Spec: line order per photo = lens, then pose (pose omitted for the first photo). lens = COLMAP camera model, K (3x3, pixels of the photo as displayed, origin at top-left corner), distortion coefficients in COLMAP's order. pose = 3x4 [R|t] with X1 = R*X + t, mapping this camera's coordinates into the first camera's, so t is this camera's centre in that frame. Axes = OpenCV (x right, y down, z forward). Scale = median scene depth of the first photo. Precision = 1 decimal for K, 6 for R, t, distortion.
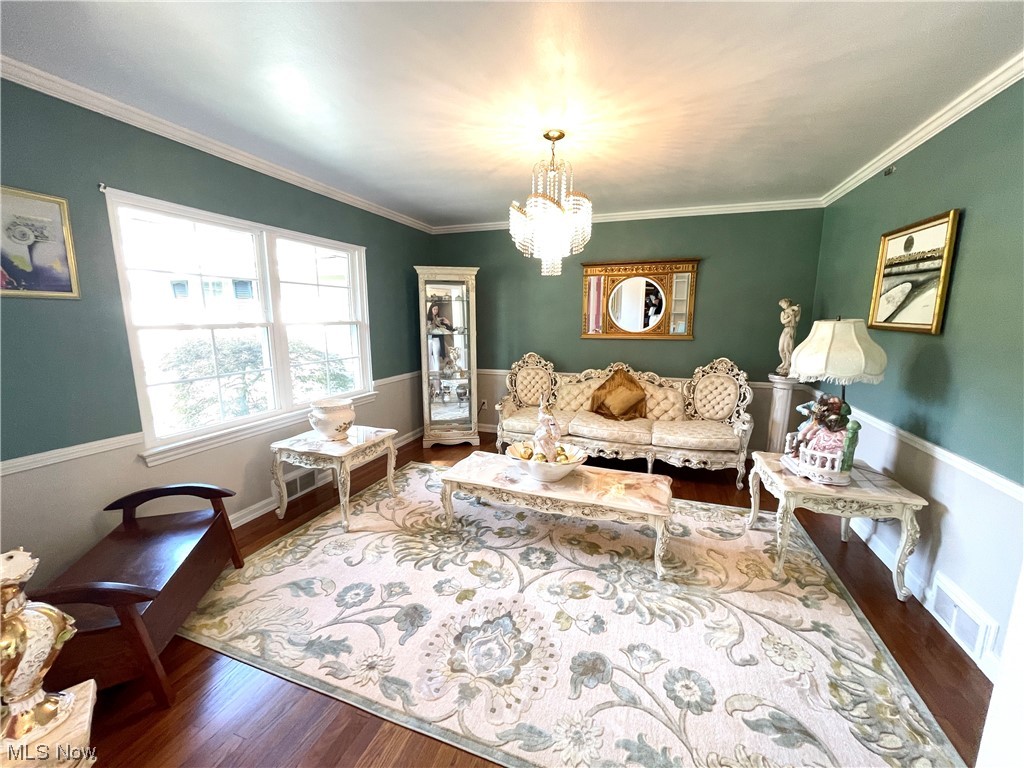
lens RADIAL K [[413.1, 0, 510.3], [0, 413.1, 390.3], [0, 0, 1]] dist [0.001828, 0.000669]
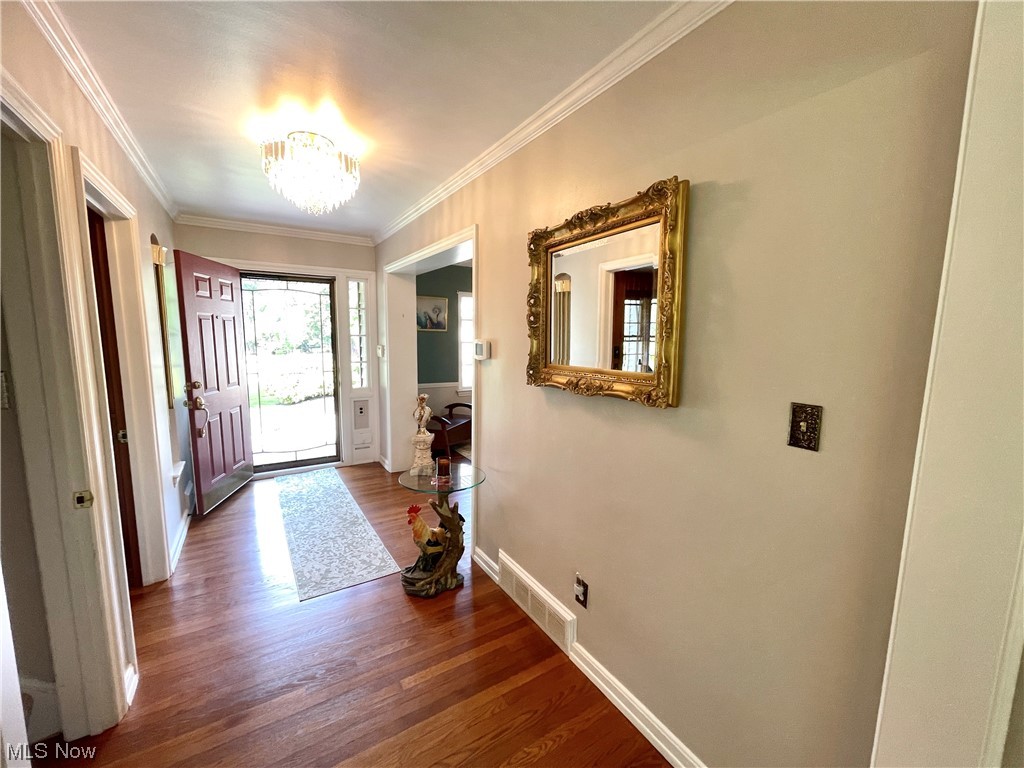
lens RADIAL K [[413.1, 0, 510.2], [0, 413.1, 386.6], [0, 0, 1]] dist [0.001828, 0.000669]
pose [[0.793445, 0.071559, -0.604421, 0.923134], [-0.108631, 0.993769, -0.024949, 0.158227], [0.598870, 0.085455, 0.796274, -0.851392]]
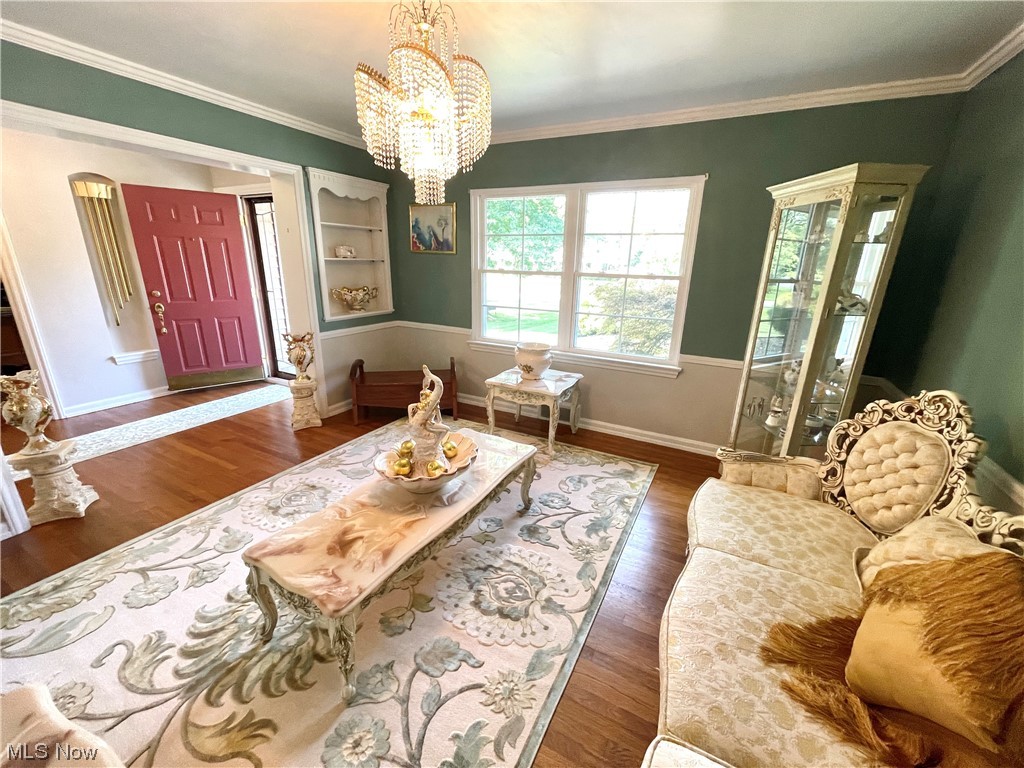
lens RADIAL K [[413.1, 0, 508.4], [0, 413.1, 381.0], [0, 0, 1]] dist [0.001828, 0.000669]
pose [[-0.131100, 0.280894, -0.950743, 0.843683], [-0.194271, 0.933147, 0.302484, -0.260859], [0.972148, 0.224358, -0.067766, 1.316679]]
